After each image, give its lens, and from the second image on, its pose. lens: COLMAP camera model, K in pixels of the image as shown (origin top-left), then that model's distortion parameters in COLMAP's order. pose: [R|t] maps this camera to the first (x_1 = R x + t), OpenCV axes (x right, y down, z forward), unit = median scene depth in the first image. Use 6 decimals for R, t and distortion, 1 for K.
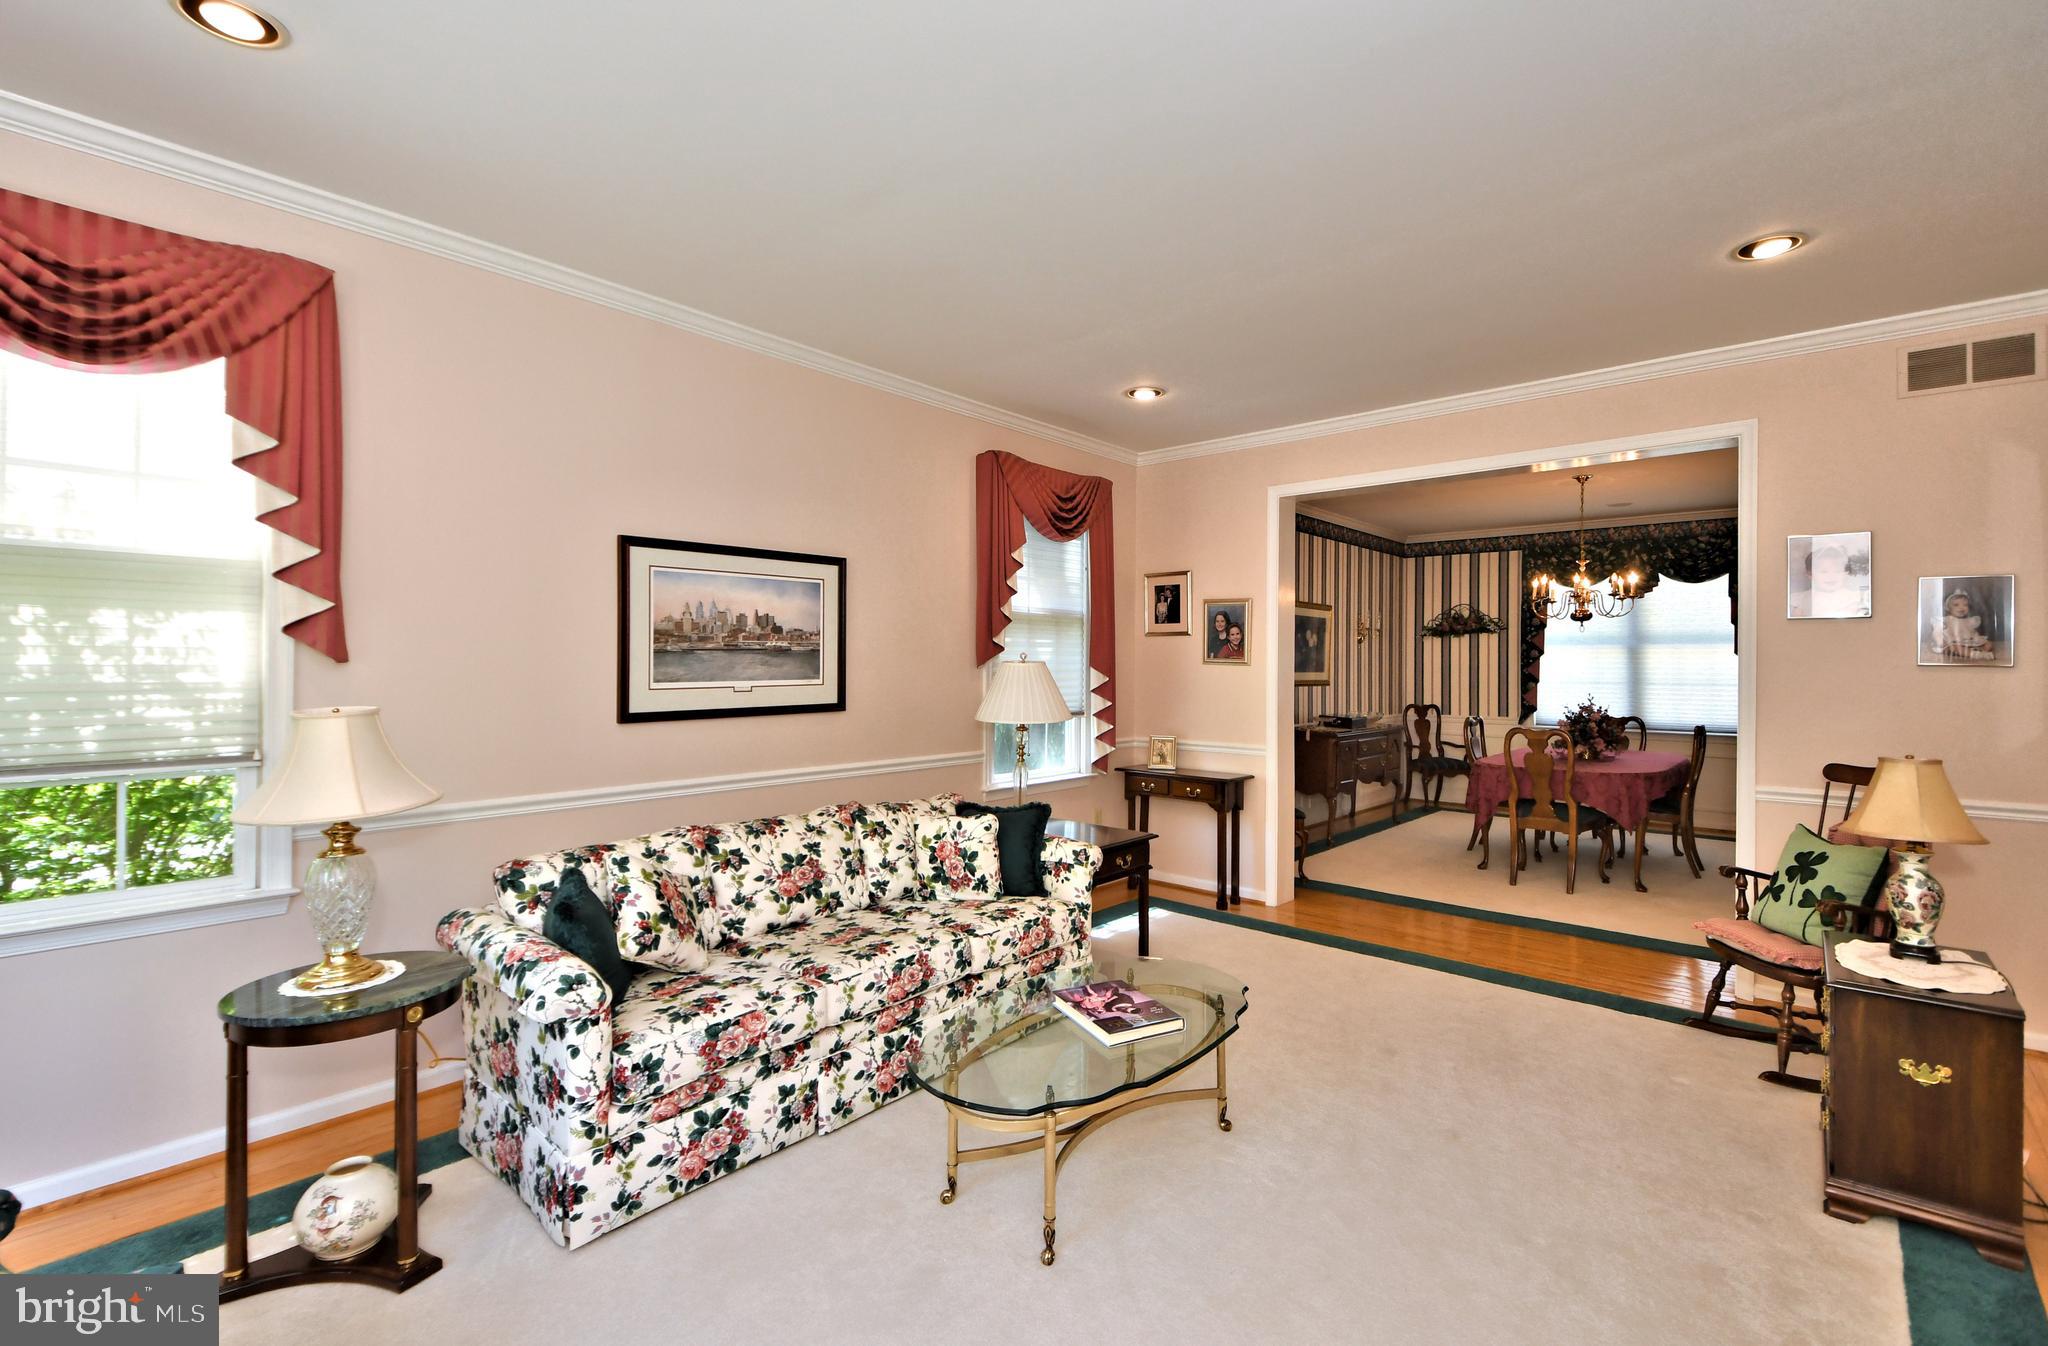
lens RADIAL K [[896.5, 0, 1028.2], [0, 896.5, 664.7], [0, 0, 1]] dist [0.028397, -0.011887]
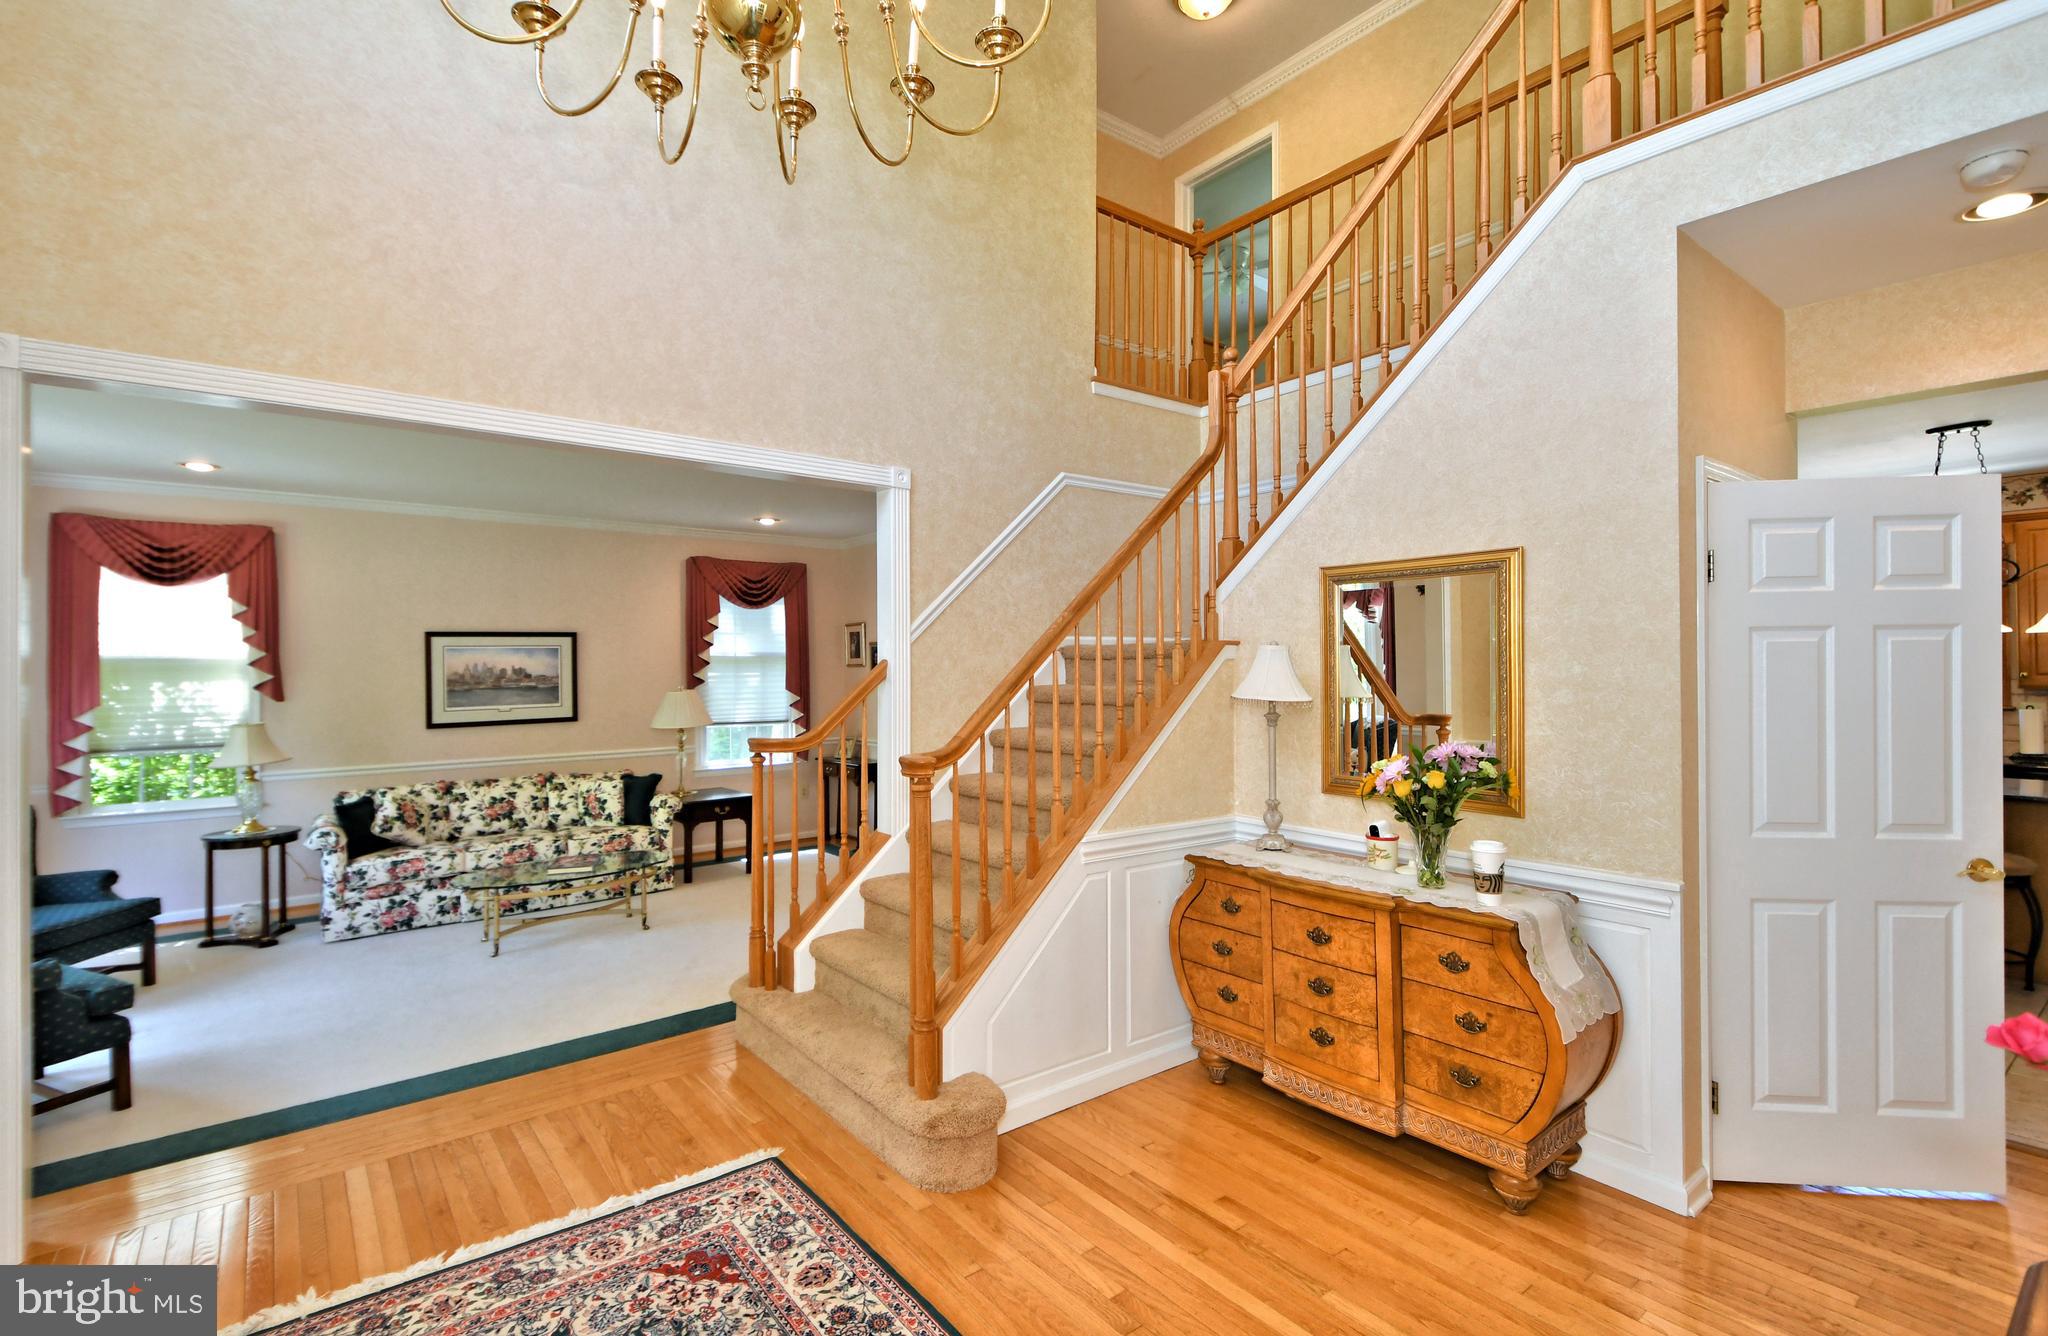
lens RADIAL K [[956.1, 0, 1024.0], [0, 956.1, 668.0], [0, 0, 1]] dist [0.001184, -0.000511]
pose [[0.977085, -0.019709, -0.211934, 1.539740], [0.019356, 0.999806, -0.003738, -0.041401], [0.211967, -0.000450, 0.977277, -0.910887]]
